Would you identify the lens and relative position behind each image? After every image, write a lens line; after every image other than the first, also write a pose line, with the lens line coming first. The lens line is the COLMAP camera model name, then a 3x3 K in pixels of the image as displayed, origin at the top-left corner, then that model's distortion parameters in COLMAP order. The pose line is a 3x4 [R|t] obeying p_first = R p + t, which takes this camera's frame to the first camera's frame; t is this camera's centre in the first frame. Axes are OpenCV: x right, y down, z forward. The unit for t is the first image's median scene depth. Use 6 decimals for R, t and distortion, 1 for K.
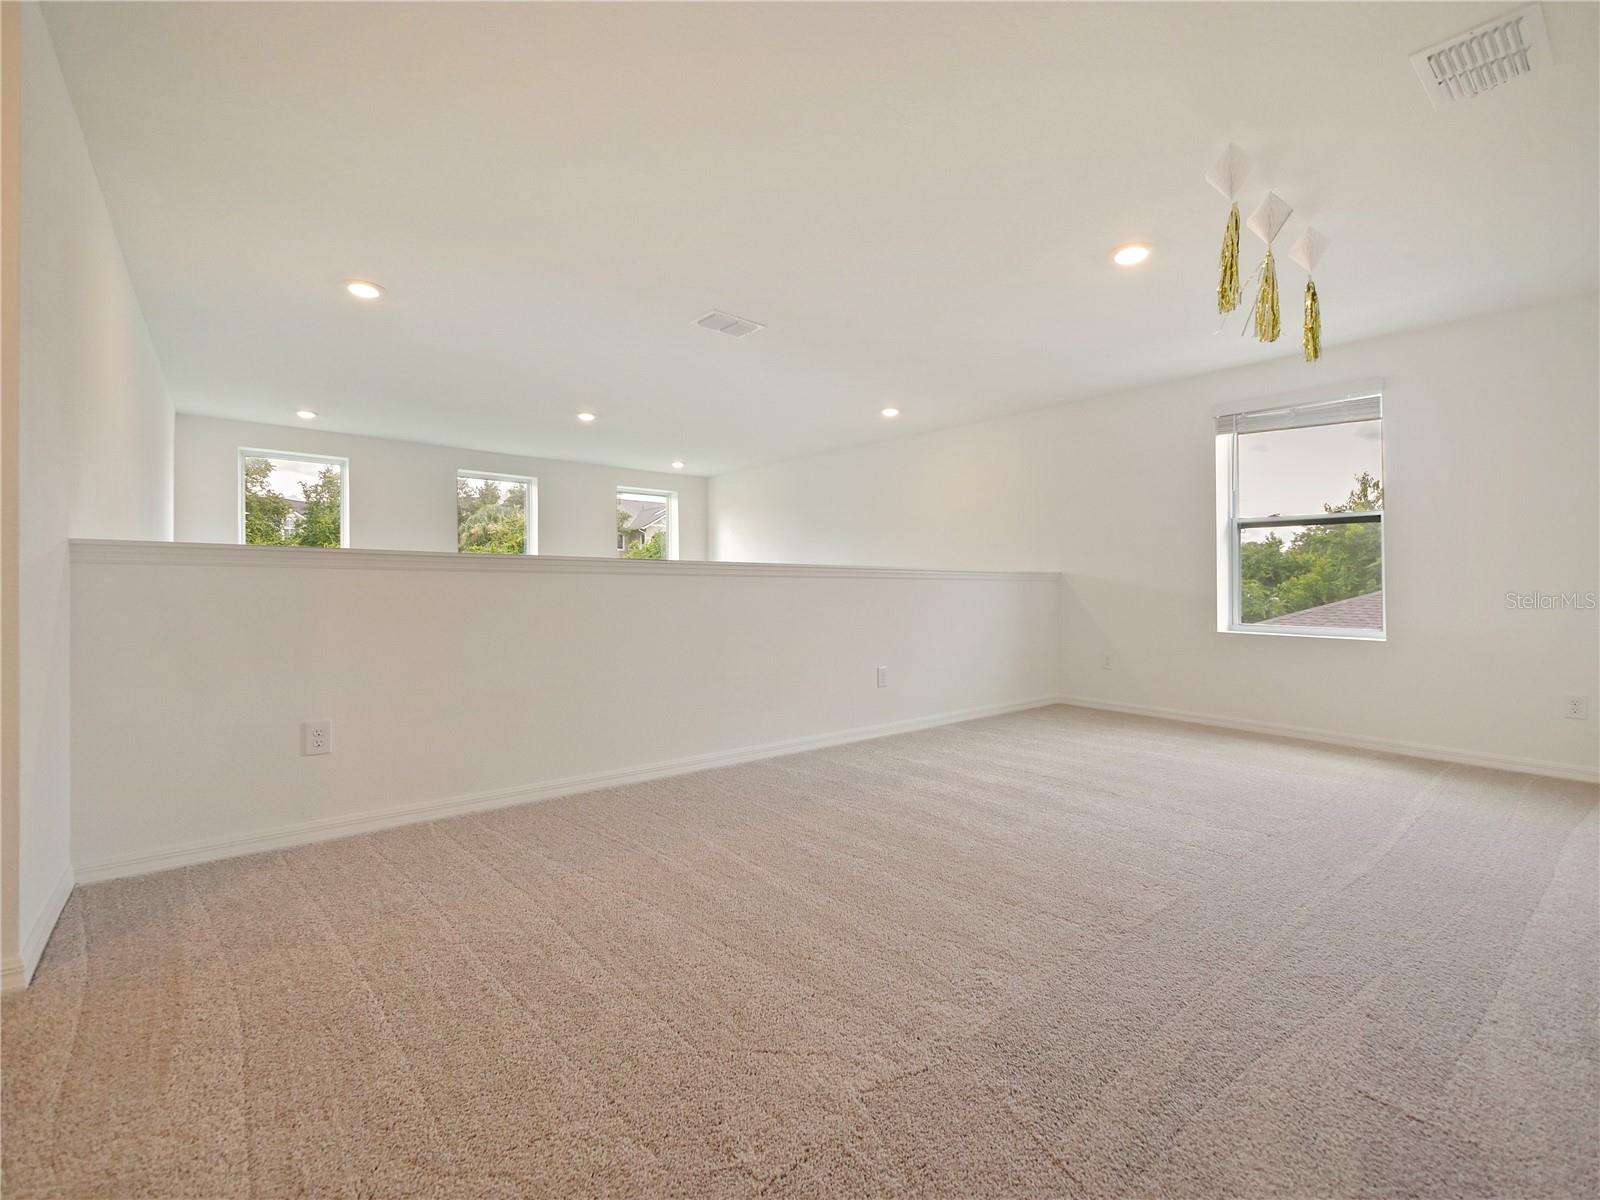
lens RADIAL K [[695.8, 0, 789.9], [0, 695.8, 592.2], [0, 0, 1]] dist [-0.001710, -0.000223]
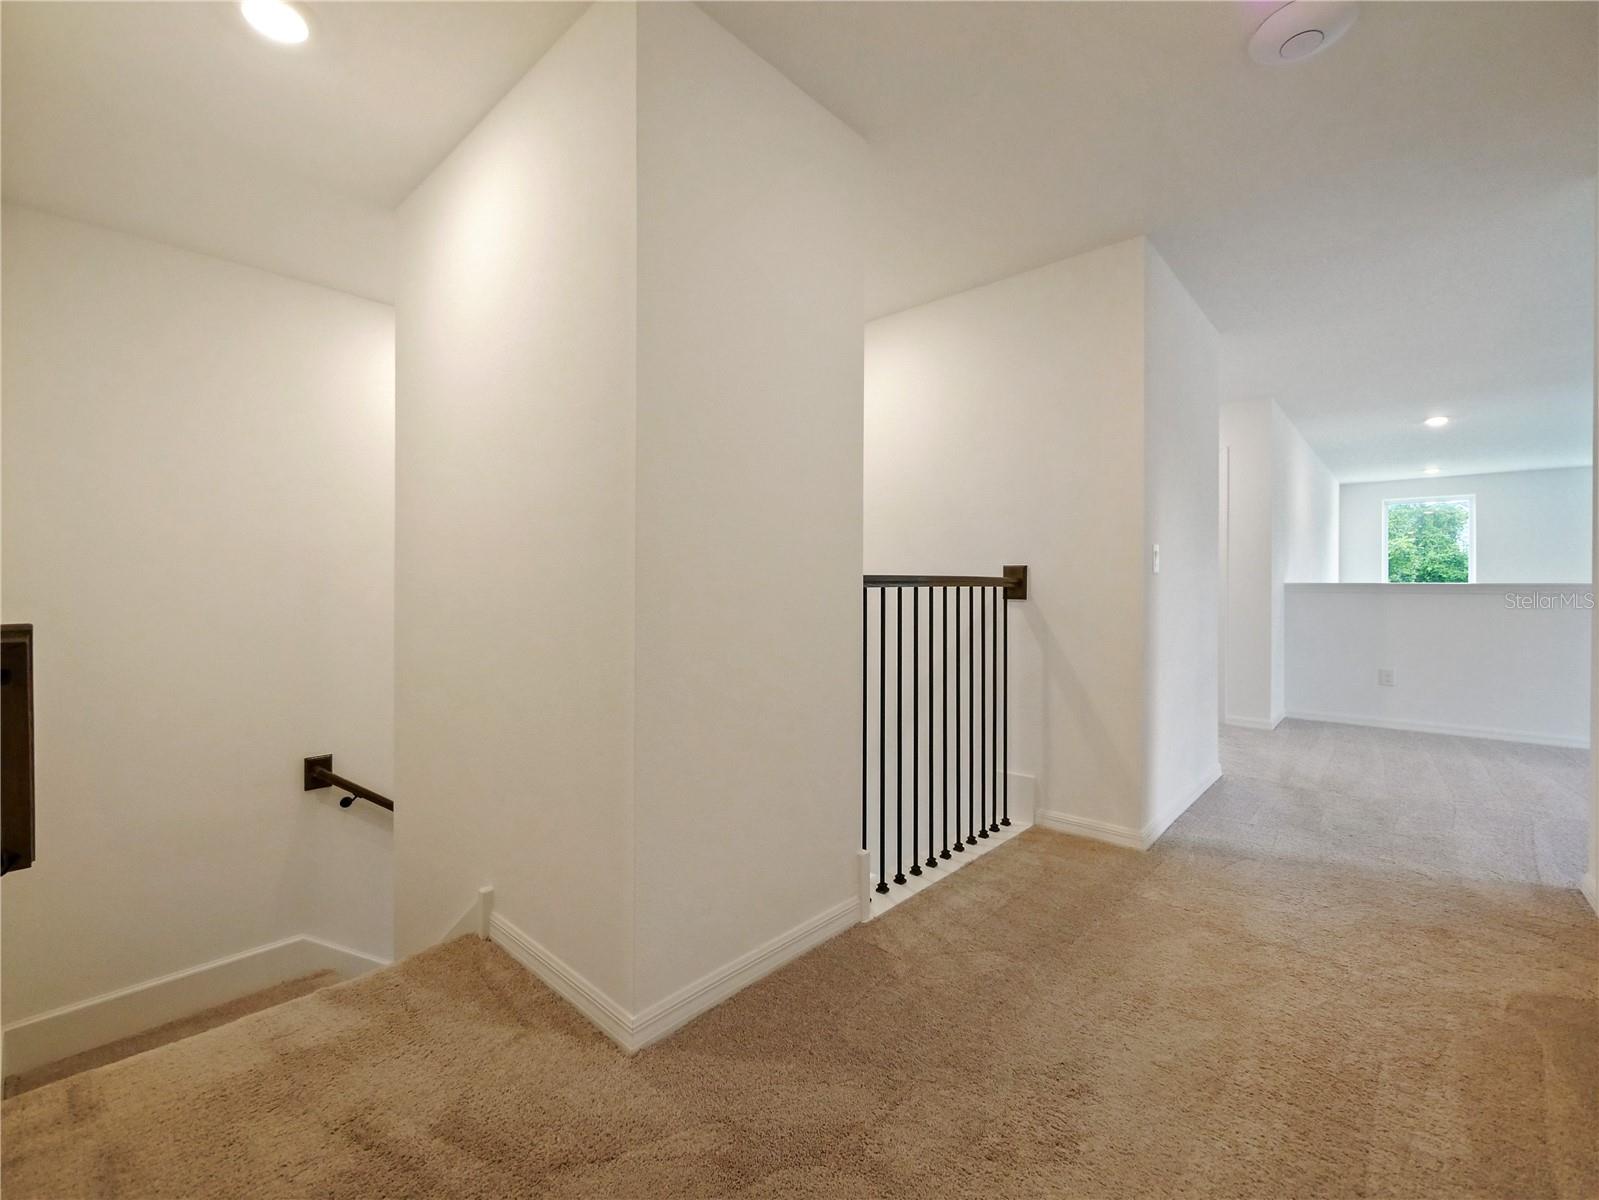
lens RADIAL K [[695.4, 0, 789.4], [0, 695.4, 592.2], [0, 0, 1]] dist [-0.001710, -0.000223]
pose [[0.162276, -0.007565, -0.986716, 0.374765], [-0.009750, 0.999909, -0.009270, -0.005719], [0.986697, 0.011125, 0.162187, -0.385708]]
